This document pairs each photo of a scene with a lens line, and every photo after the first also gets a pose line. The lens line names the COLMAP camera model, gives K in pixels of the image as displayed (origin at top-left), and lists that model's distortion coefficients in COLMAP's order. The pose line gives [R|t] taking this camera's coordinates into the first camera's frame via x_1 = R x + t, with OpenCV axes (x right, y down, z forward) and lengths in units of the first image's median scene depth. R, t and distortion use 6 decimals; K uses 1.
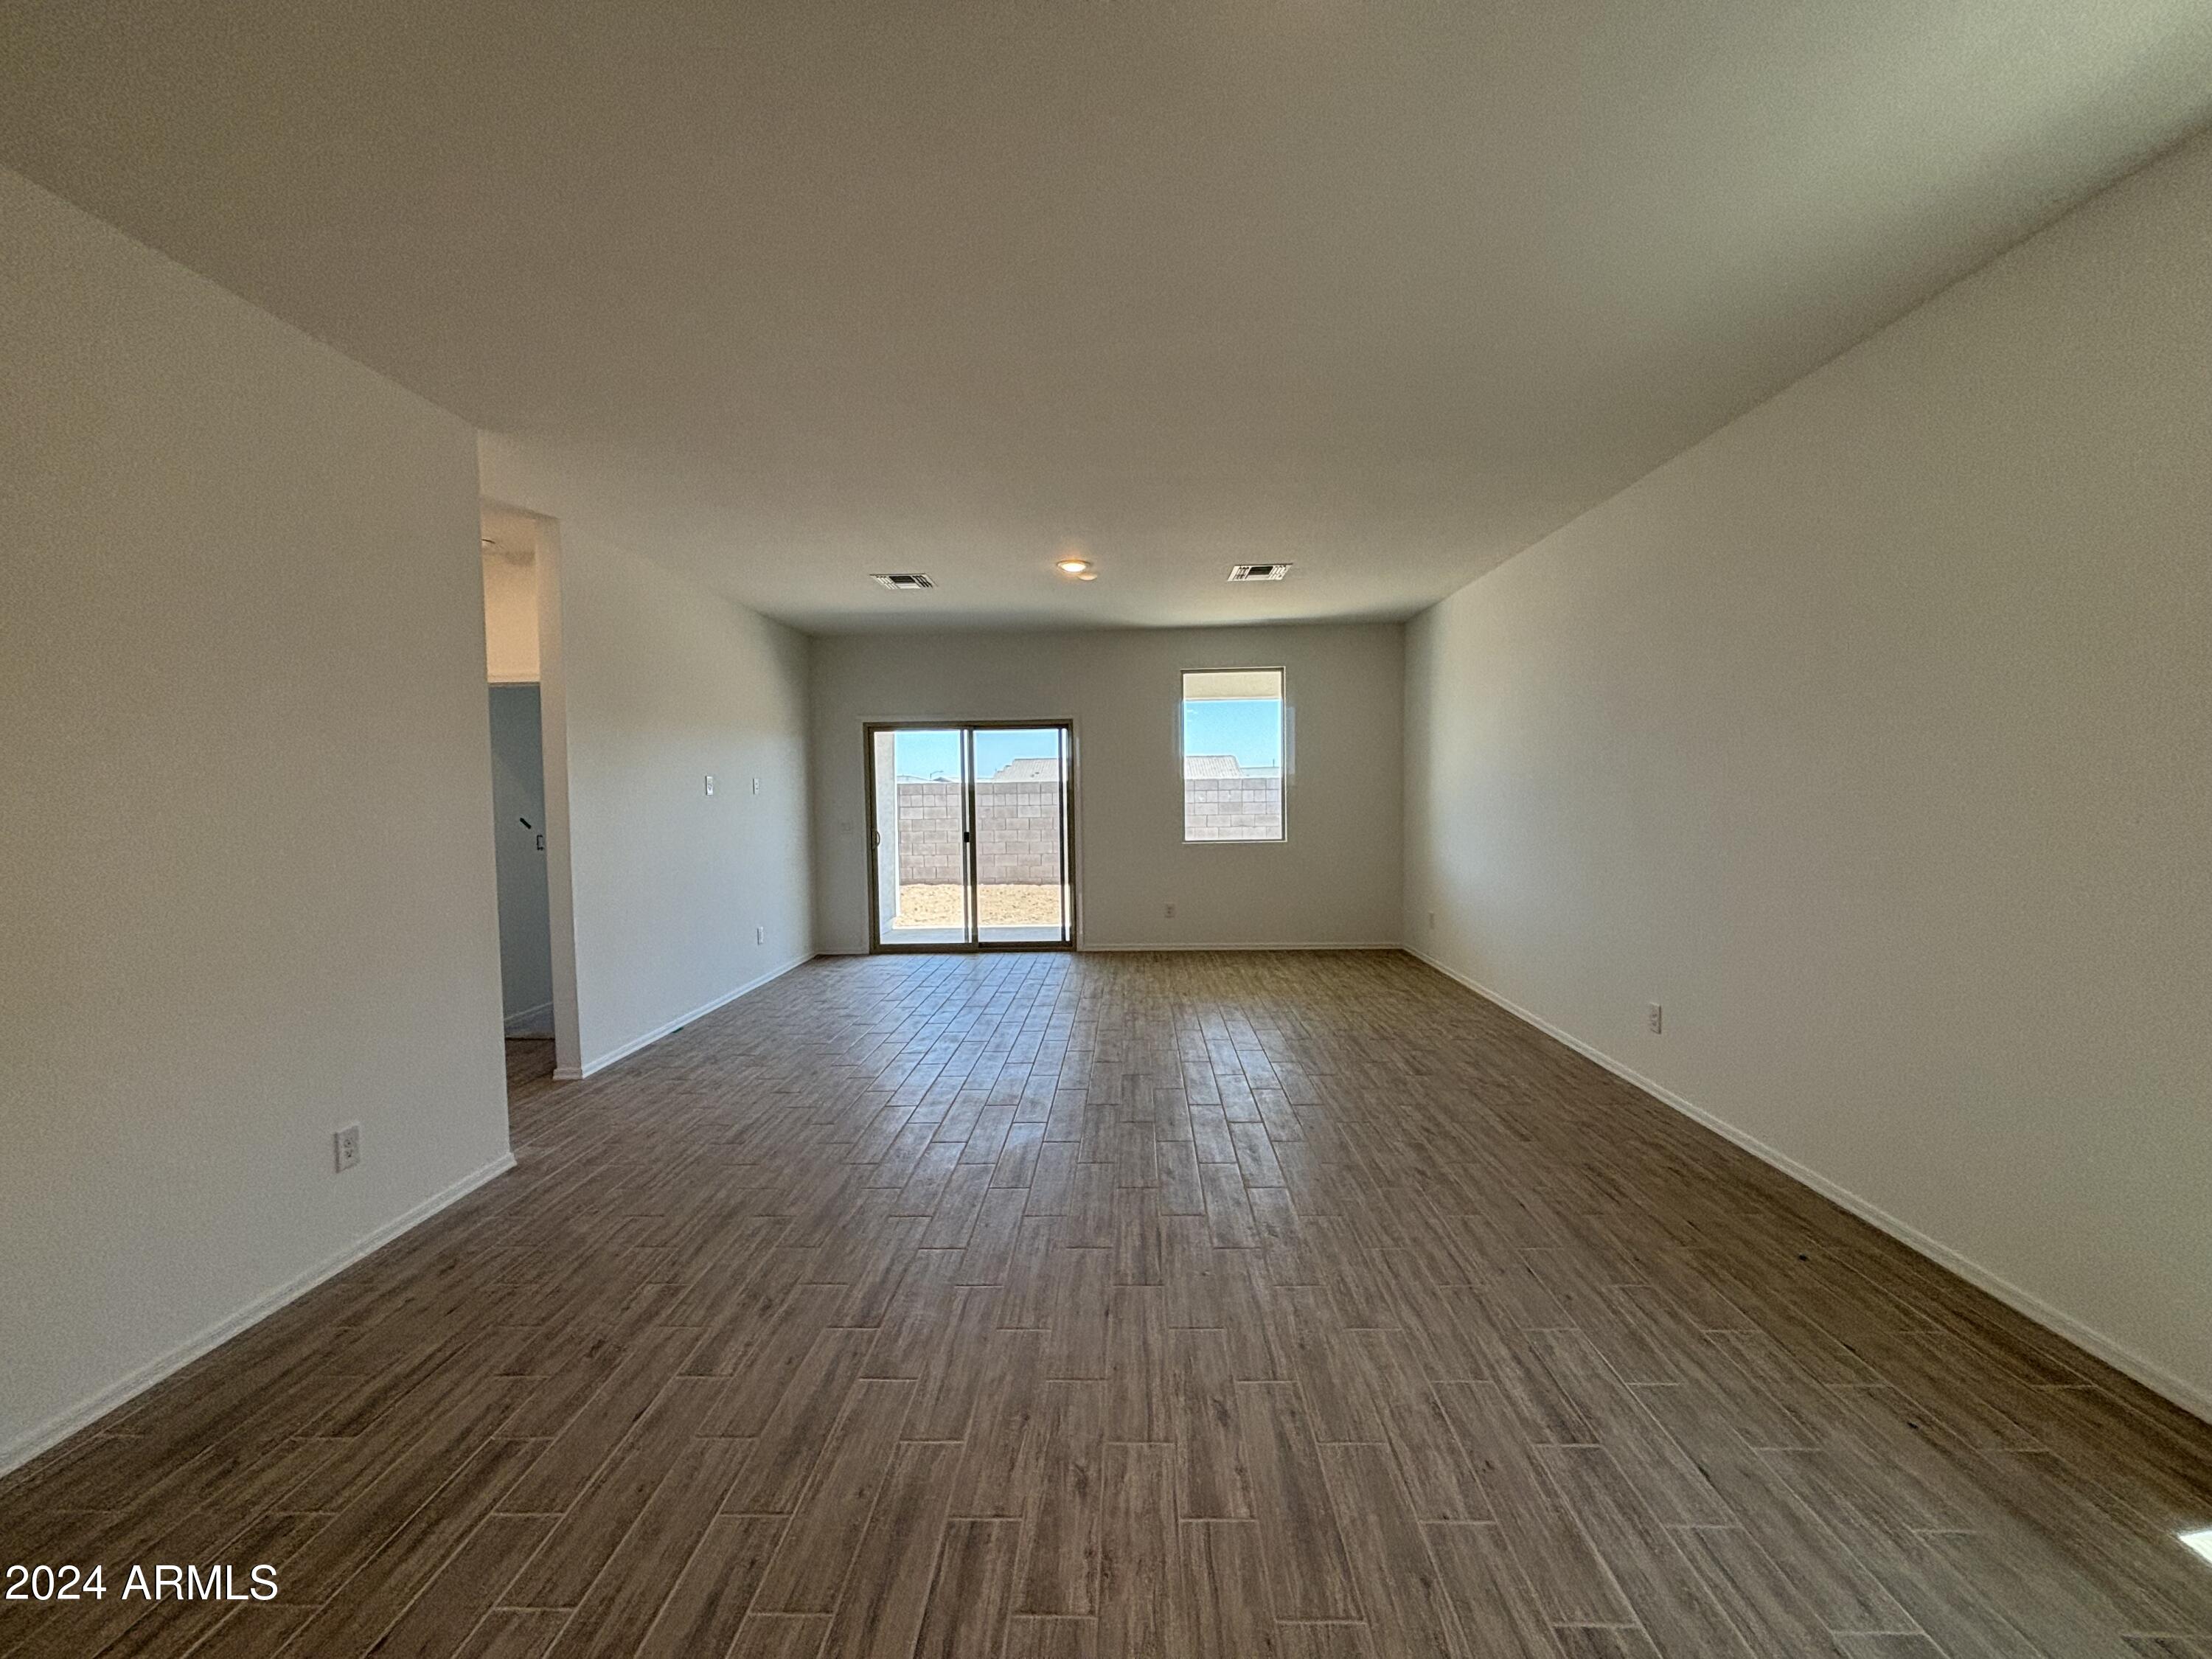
lens RADIAL K [[879.4, 0, 1099.0], [0, 879.4, 804.1], [0, 0, 1]] dist [0.013762, 0.000311]
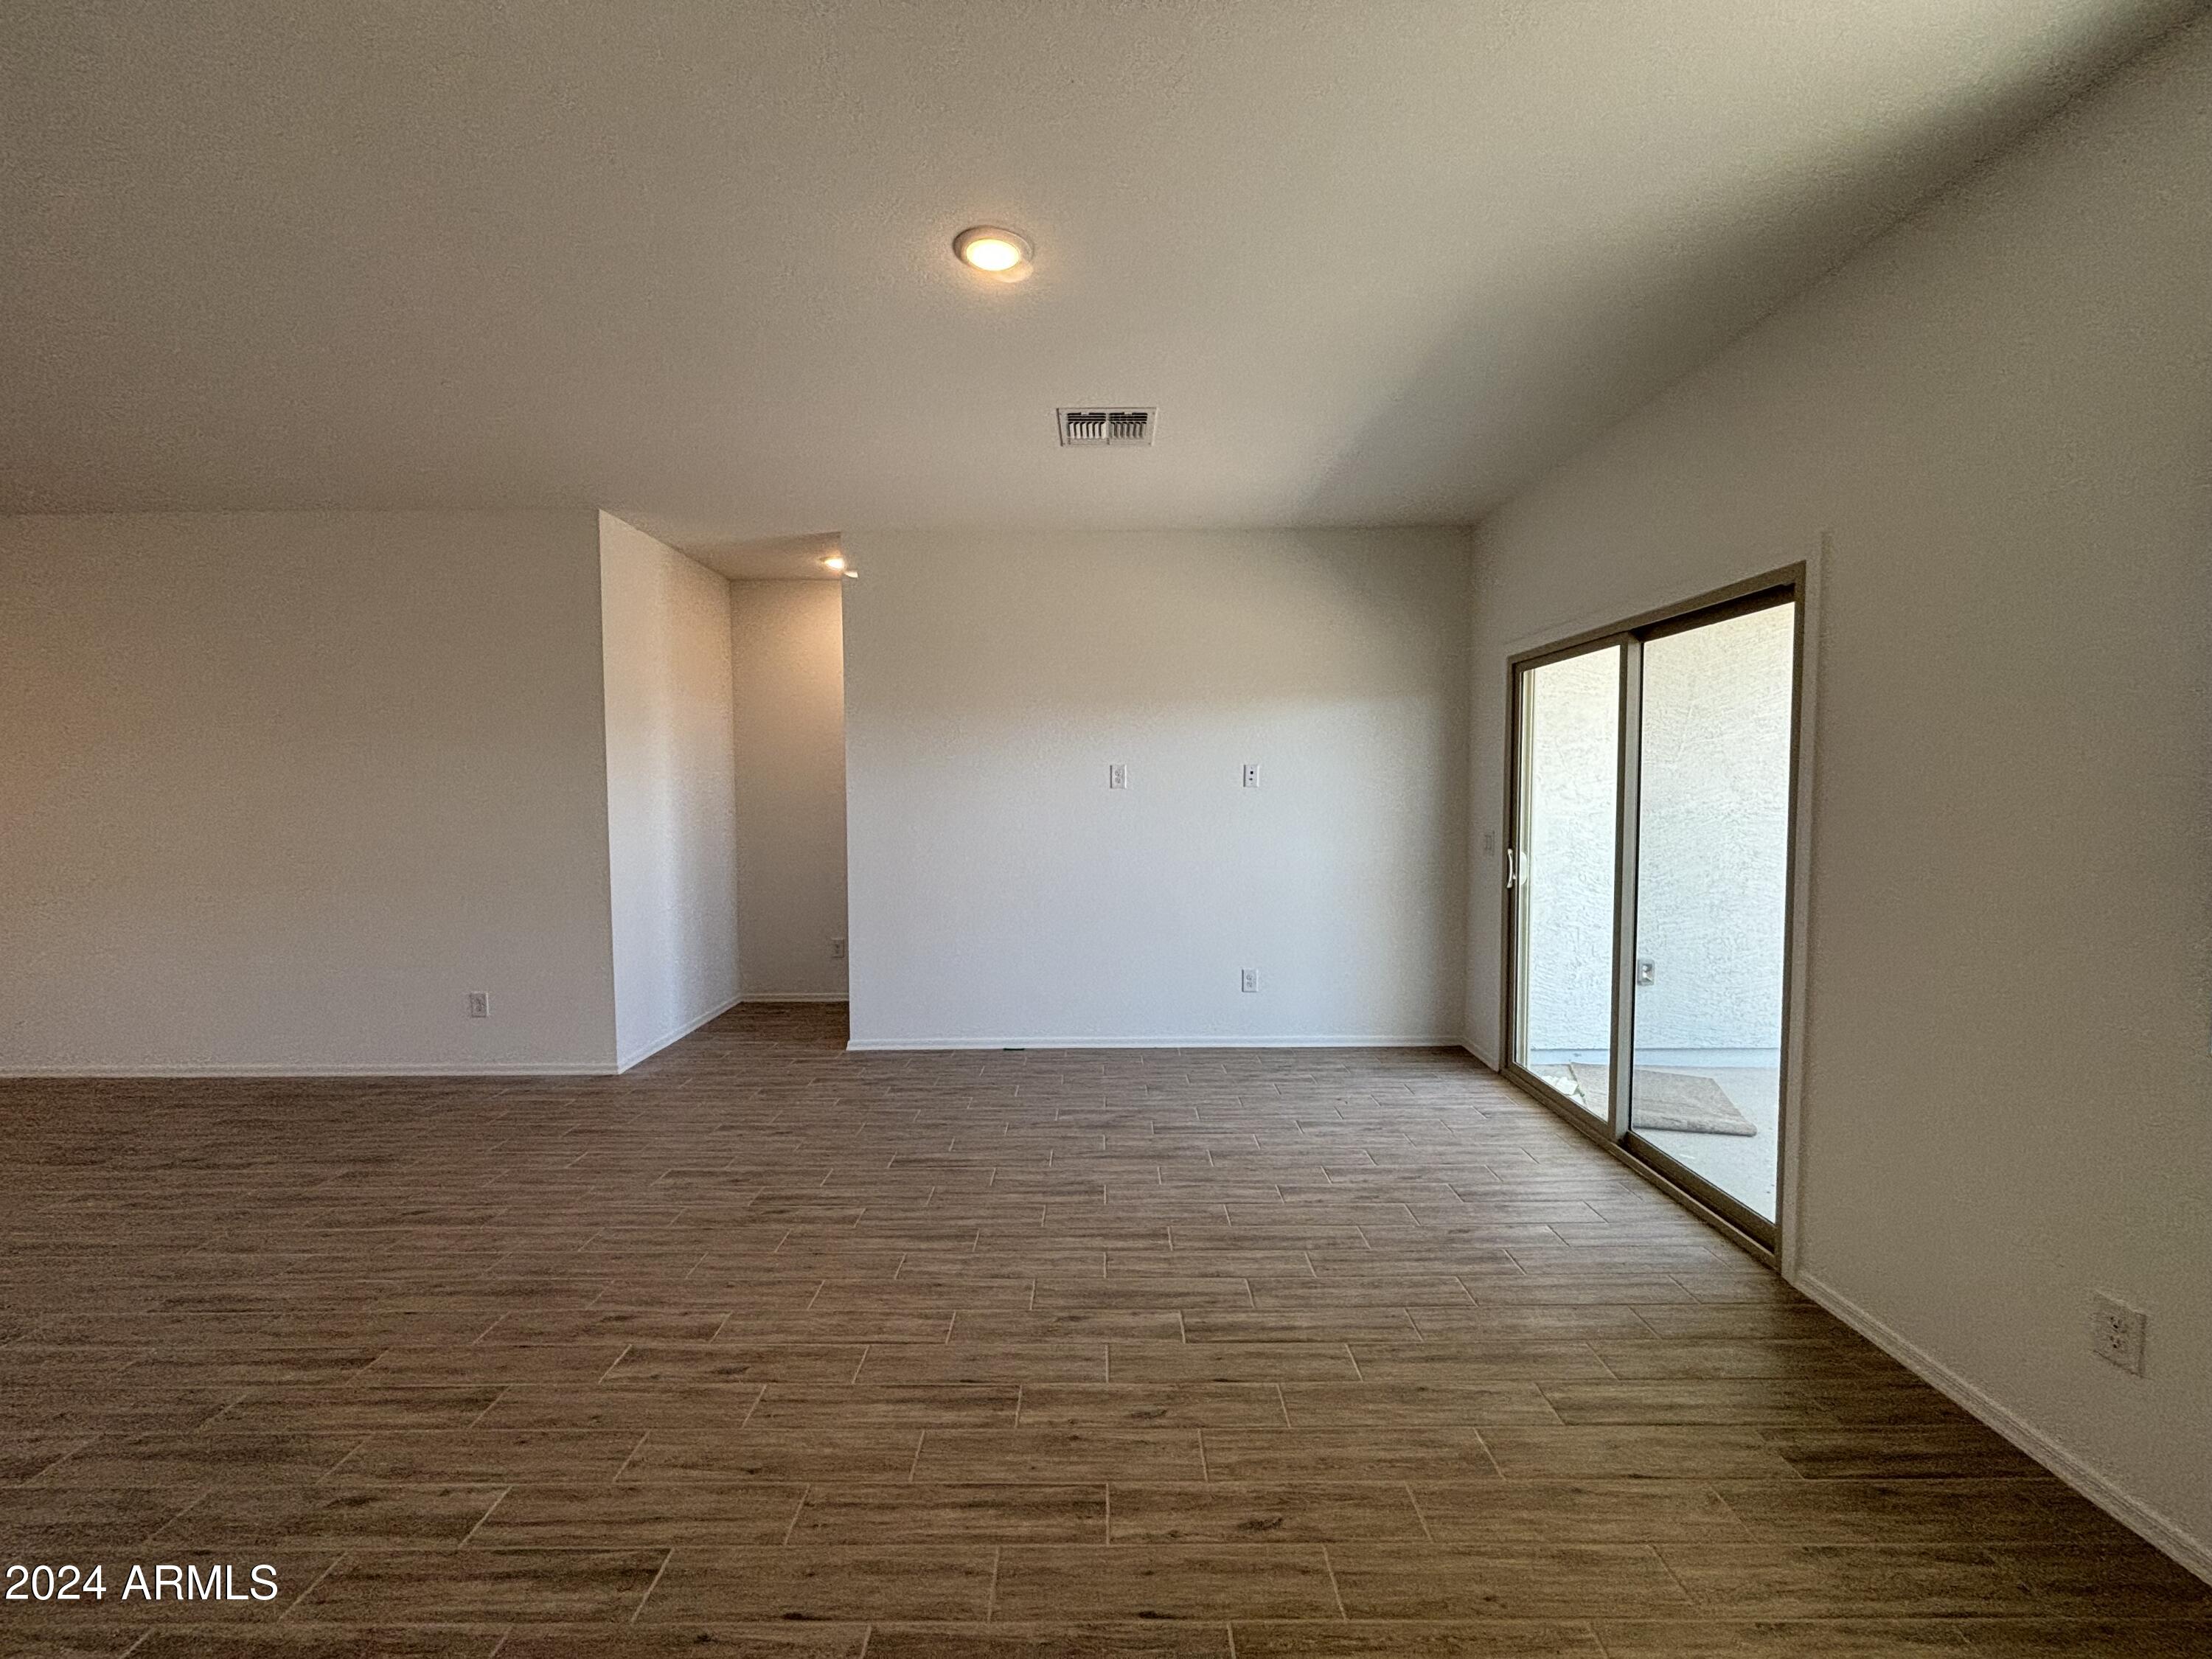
lens RADIAL K [[882.0, 0, 1106.0], [0, 882.0, 829.5], [0, 0, 1]] dist [0.006081, 0.000080]
pose [[0.030834, 0.062997, -0.997537, 0.474886], [-0.003636, 0.998012, 0.062915, -0.030588], [0.999518, 0.001687, 0.031002, 1.221923]]
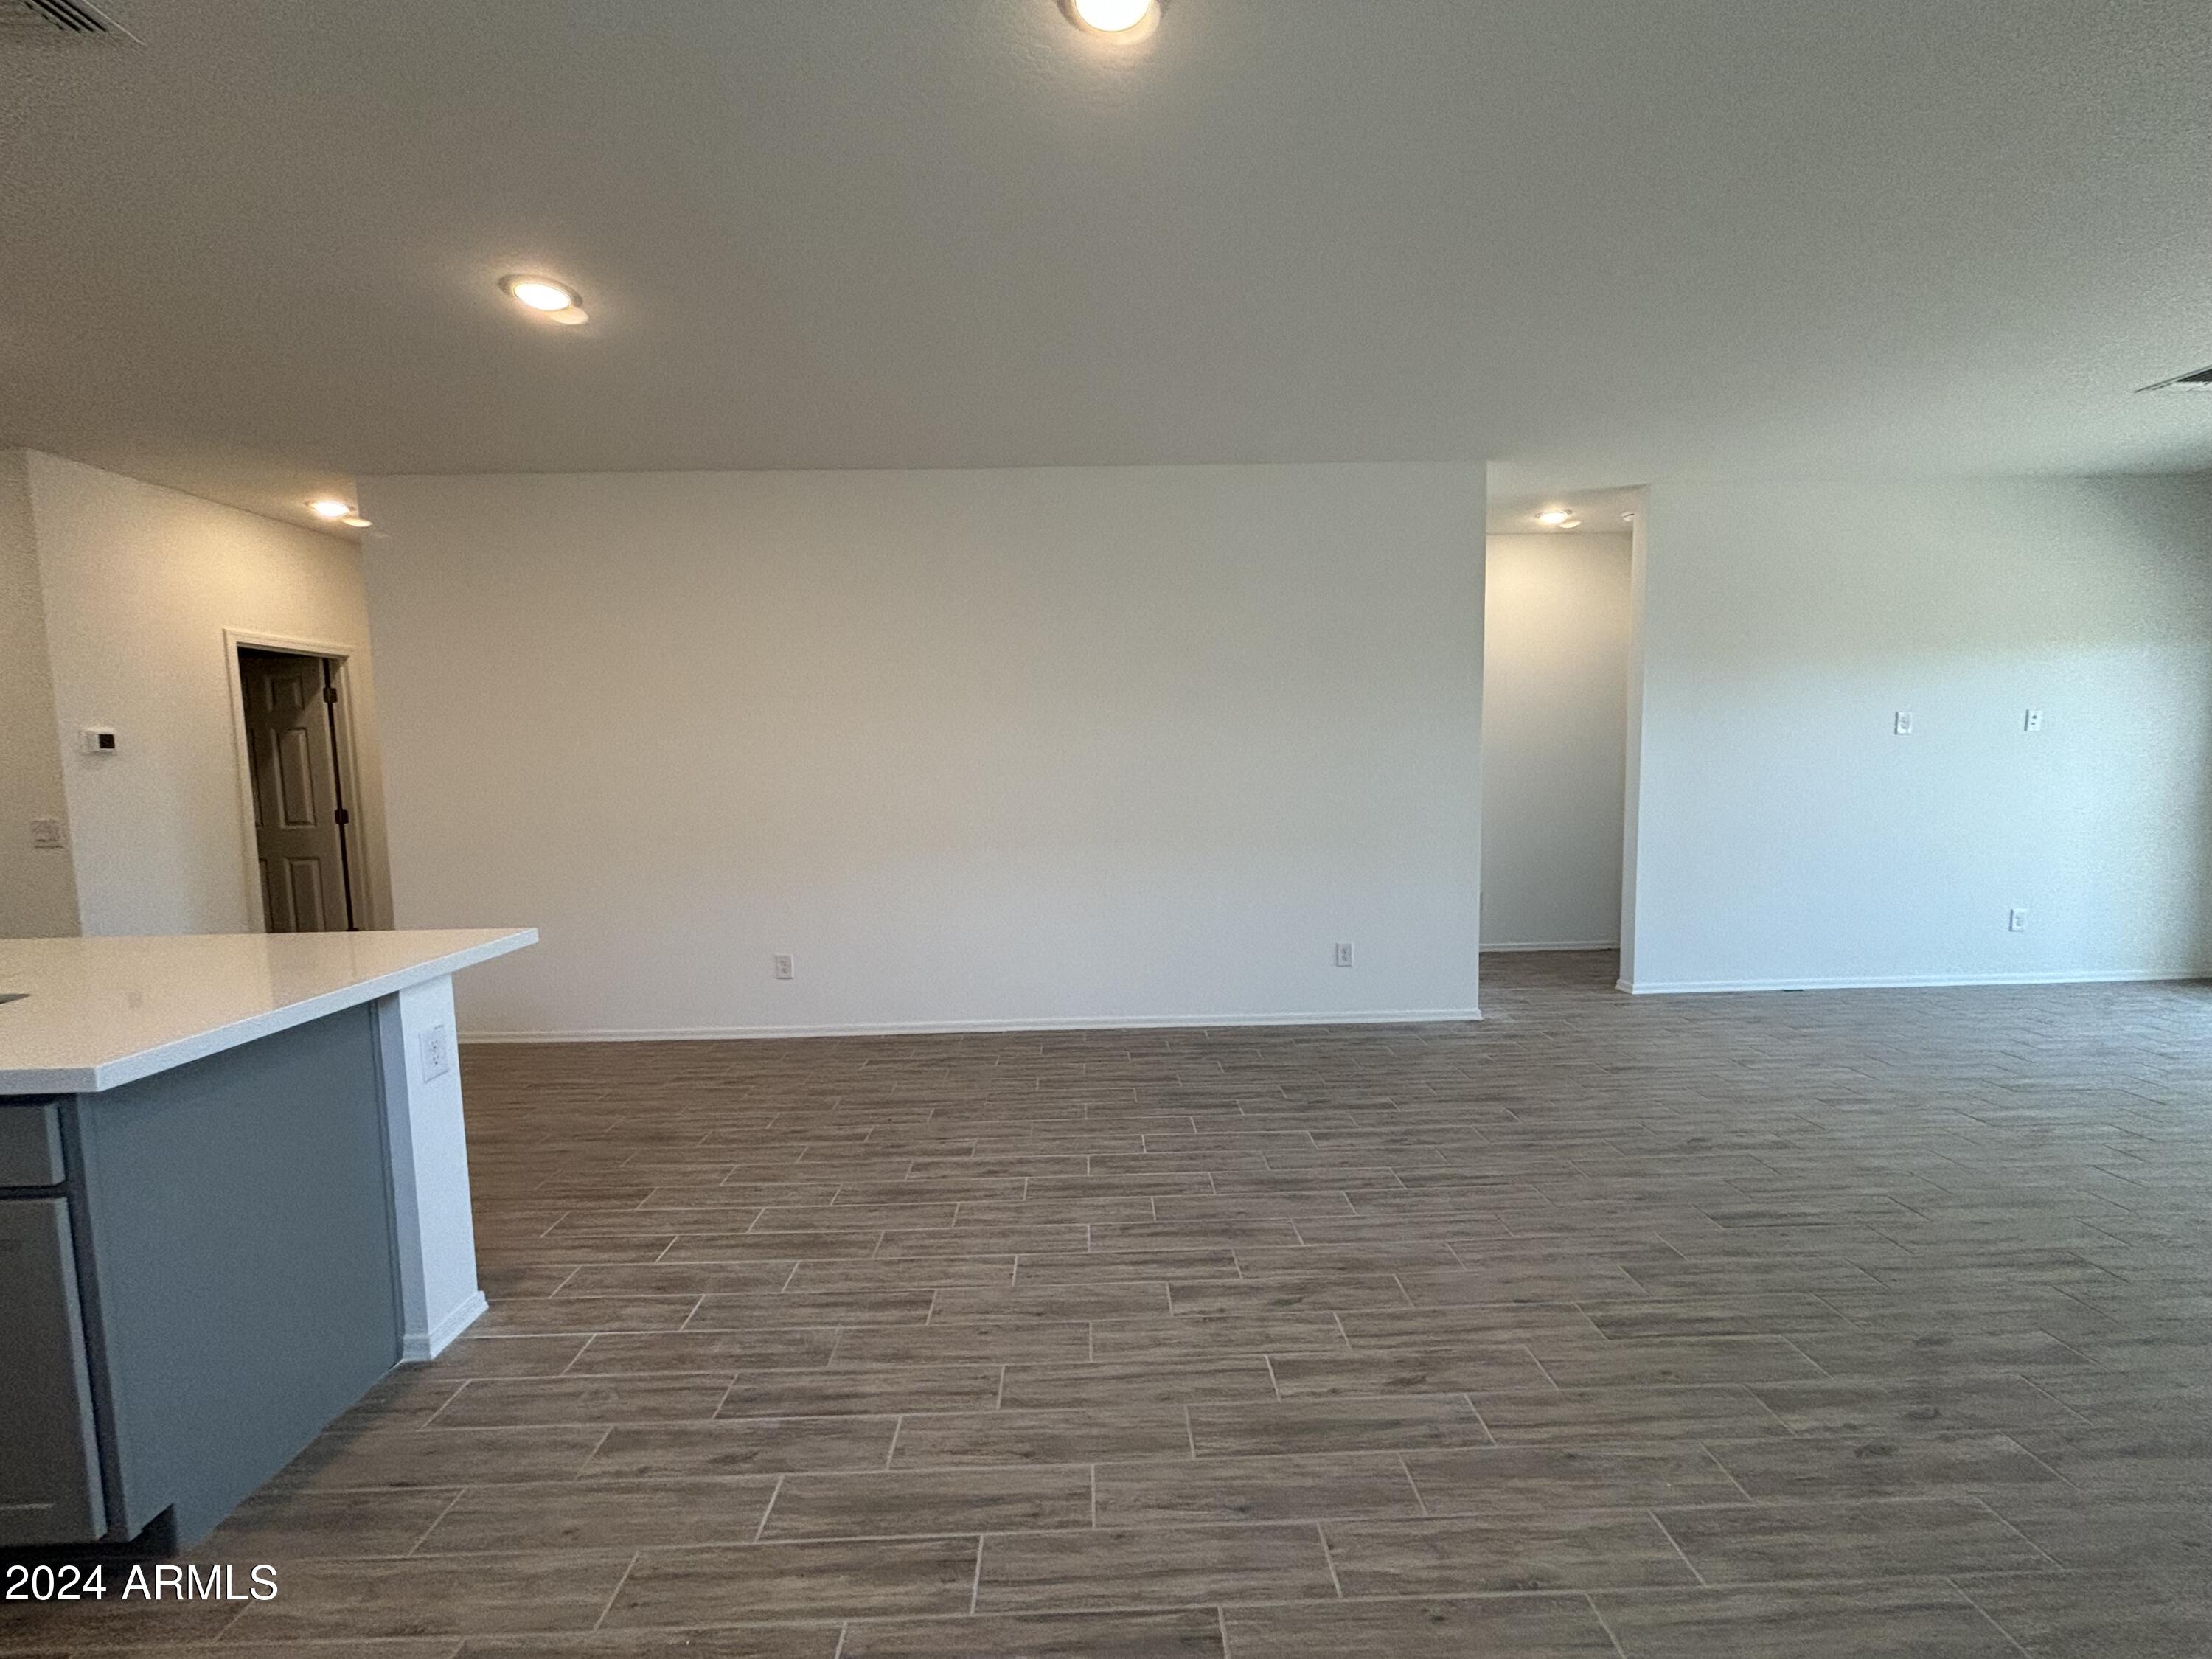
lens RADIAL K [[892.4, 0, 1118.1], [0, 892.4, 788.2], [0, 0, 1]] dist [0.002780, 0.000205]
pose [[0.076519, 0.045896, -0.996011, 0.447694], [0.004992, 0.998910, 0.046413, -0.003049], [0.997056, -0.008524, 0.076207, 0.259977]]
